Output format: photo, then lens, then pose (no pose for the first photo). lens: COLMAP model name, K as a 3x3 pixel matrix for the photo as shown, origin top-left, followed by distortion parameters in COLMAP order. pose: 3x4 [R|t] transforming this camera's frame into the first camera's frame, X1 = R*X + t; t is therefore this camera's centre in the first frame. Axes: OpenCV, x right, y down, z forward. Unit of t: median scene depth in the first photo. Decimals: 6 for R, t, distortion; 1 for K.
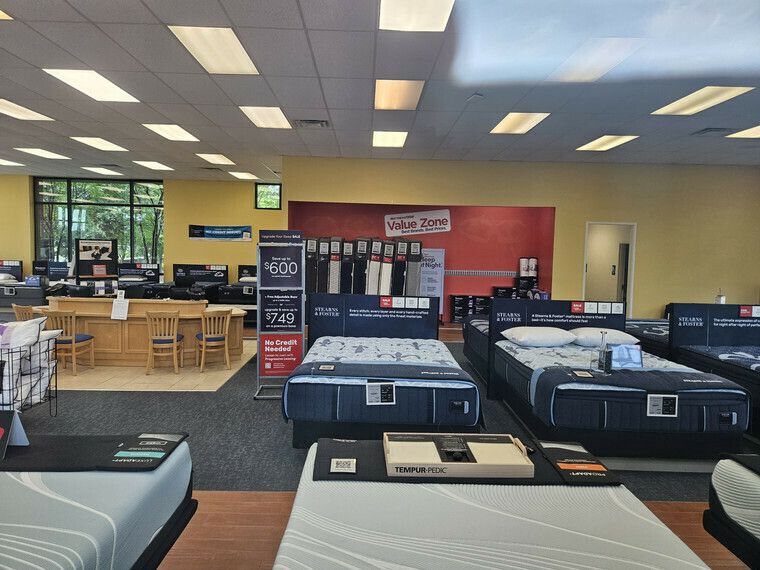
lens RADIAL K [[498.7, 0, 359.3], [0, 498.7, 276.9], [0, 0, 1]] dist [0.042820, -0.002186]
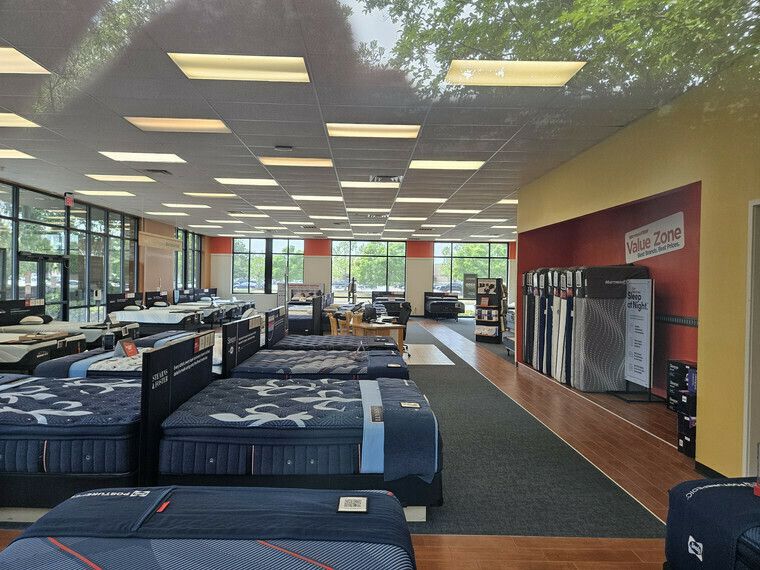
lens RADIAL K [[516.0, 0, 377.1], [0, 516.0, 287.8], [0, 0, 1]] dist [0.092154, -0.085506]
pose [[0.010440, -0.008328, -0.999911, 0.864779], [-0.072021, 0.997362, -0.009058, -0.016515], [0.997348, 0.072110, 0.009813, 0.709108]]
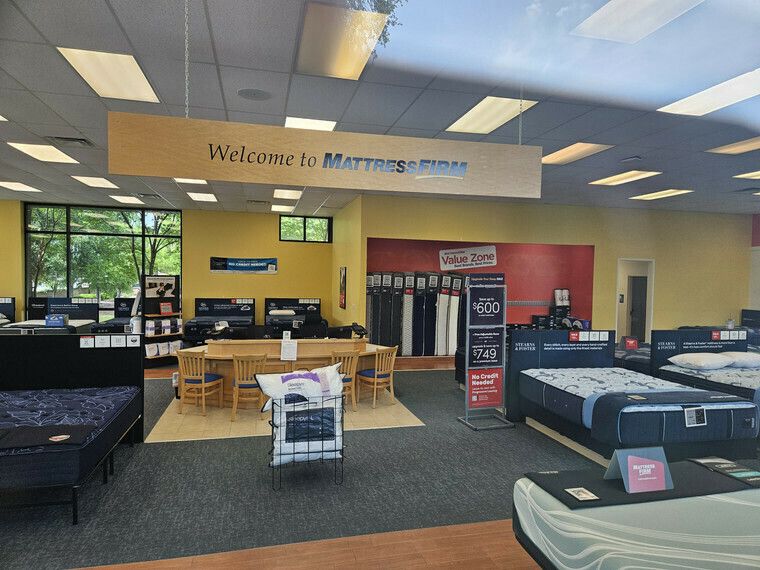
lens RADIAL K [[496.0, 0, 384.7], [0, 496.0, 293.1], [0, 0, 1]] dist [0.074241, -0.075894]
pose [[0.973522, -0.013386, 0.228200, -0.335545], [0.017453, 0.999723, -0.015815, -0.019770], [-0.227925, 0.019379, 0.973486, -0.004323]]
